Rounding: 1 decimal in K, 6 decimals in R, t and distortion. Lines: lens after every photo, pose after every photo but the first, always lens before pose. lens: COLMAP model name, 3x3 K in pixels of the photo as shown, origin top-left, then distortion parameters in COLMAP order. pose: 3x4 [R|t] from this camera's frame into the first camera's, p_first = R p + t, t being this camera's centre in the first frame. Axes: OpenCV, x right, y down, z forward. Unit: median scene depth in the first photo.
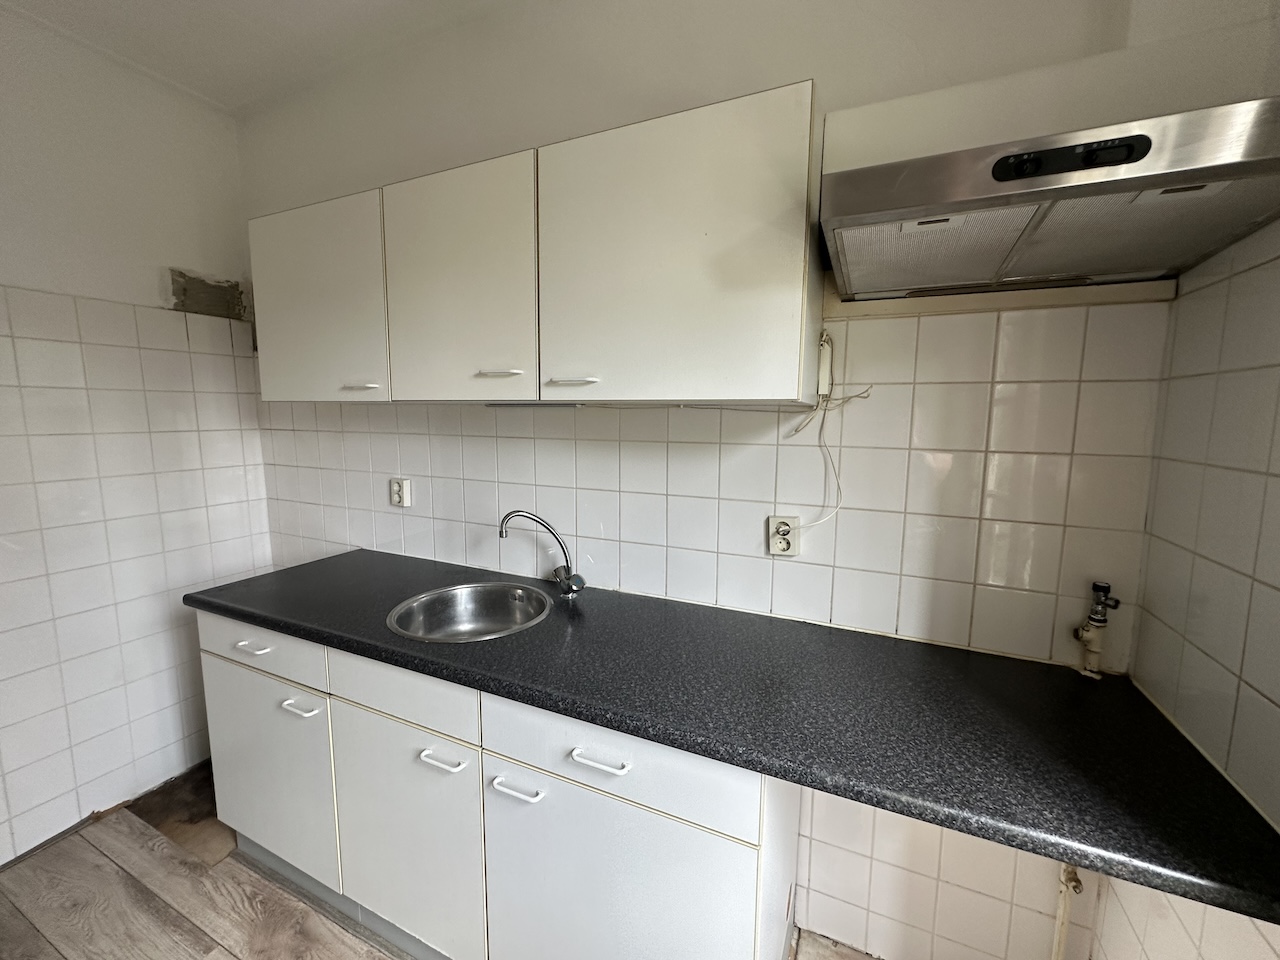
lens RADIAL K [[510.5, 0, 639.6], [0, 510.5, 477.3], [0, 0, 1]] dist [-0.003116, 0.000524]
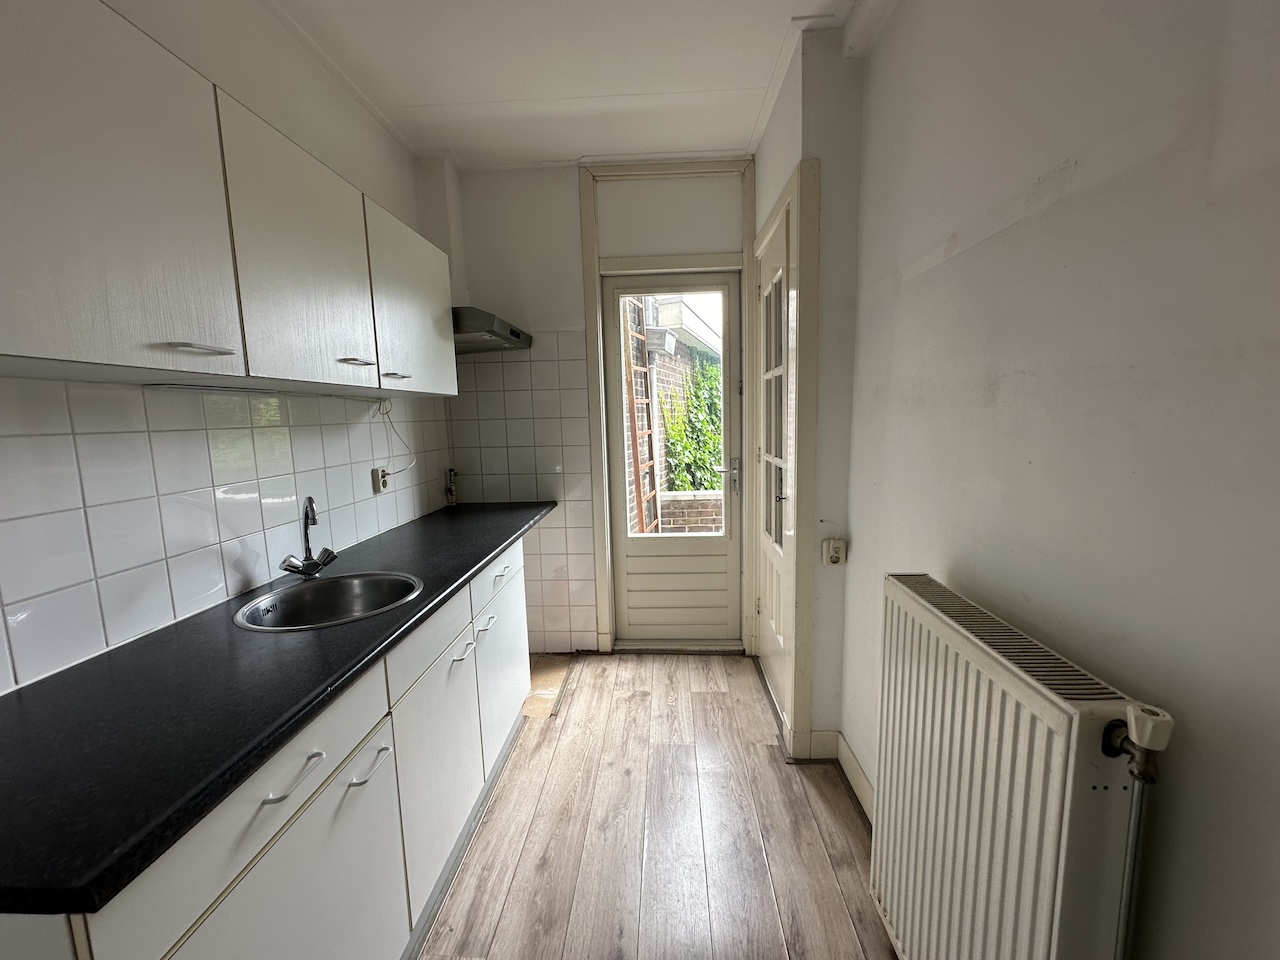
lens RADIAL K [[510.5, 0, 642.6], [0, 510.5, 479.0], [0, 0, 1]] dist [-0.003116, 0.000524]
pose [[-0.386221, -0.114815, 0.915233, -1.510414], [0.131750, 0.975183, 0.177934, -0.063207], [-0.912949, 0.189304, -0.361509, 0.834349]]
